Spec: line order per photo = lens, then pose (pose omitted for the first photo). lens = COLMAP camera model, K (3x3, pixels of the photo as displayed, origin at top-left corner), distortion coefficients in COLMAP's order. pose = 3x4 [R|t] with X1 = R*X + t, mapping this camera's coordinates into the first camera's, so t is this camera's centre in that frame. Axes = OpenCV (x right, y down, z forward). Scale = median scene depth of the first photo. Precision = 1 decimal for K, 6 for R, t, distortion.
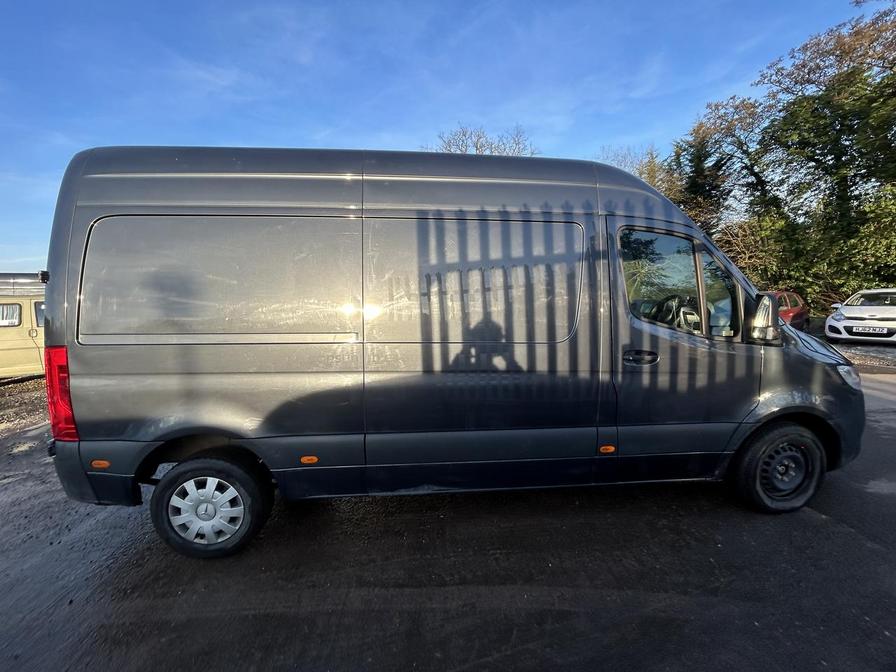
lens RADIAL K [[362.5, 0, 452.9], [0, 362.5, 337.1], [0, 0, 1]] dist [-0.000489, 0.000162]
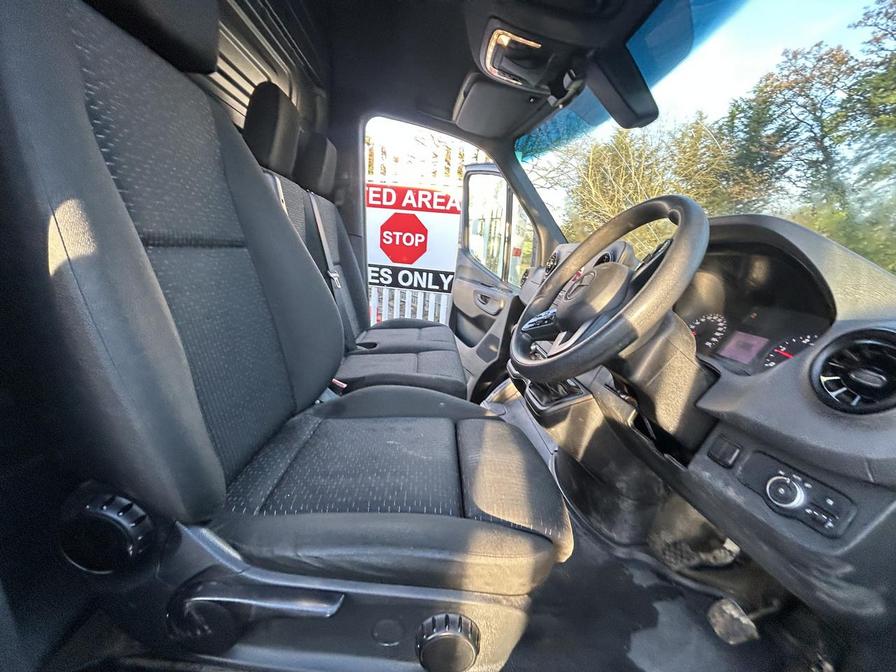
lens RADIAL K [[362.5, 0, 456.9], [0, 362.5, 338.4], [0, 0, 1]] dist [-0.000489, 0.000162]
pose [[0.991005, 0.133714, -0.005395, 0.092944], [-0.132437, 0.985730, 0.103905, -0.008725], [0.019212, -0.102256, 0.994573, 0.152683]]
